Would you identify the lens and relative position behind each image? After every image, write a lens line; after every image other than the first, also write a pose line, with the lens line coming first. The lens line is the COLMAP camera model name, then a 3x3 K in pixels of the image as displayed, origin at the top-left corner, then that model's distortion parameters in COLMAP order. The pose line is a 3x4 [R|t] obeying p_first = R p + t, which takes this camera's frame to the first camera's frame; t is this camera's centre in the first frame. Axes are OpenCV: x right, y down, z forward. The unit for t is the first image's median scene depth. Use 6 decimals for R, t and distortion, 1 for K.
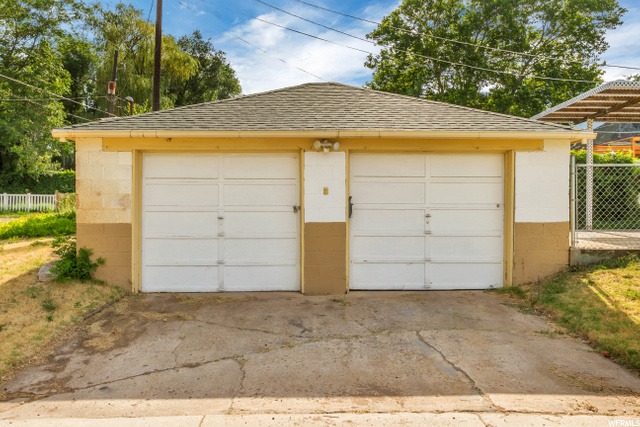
lens RADIAL K [[530.8, 0, 320.1], [0, 530.8, 215.4], [0, 0, 1]] dist [0.019933, 0.000168]
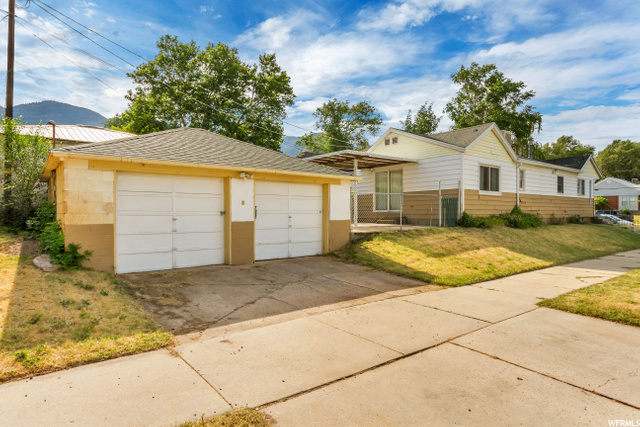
lens RADIAL K [[378.7, 0, 321.2], [0, 378.7, 212.0], [0, 0, 1]] dist [0.027588, 0.000864]
pose [[0.790366, 0.003331, 0.612626, -0.523172], [-0.000757, 0.999990, -0.004460, -0.011306], [-0.612635, 0.003062, 0.790360, -0.096389]]
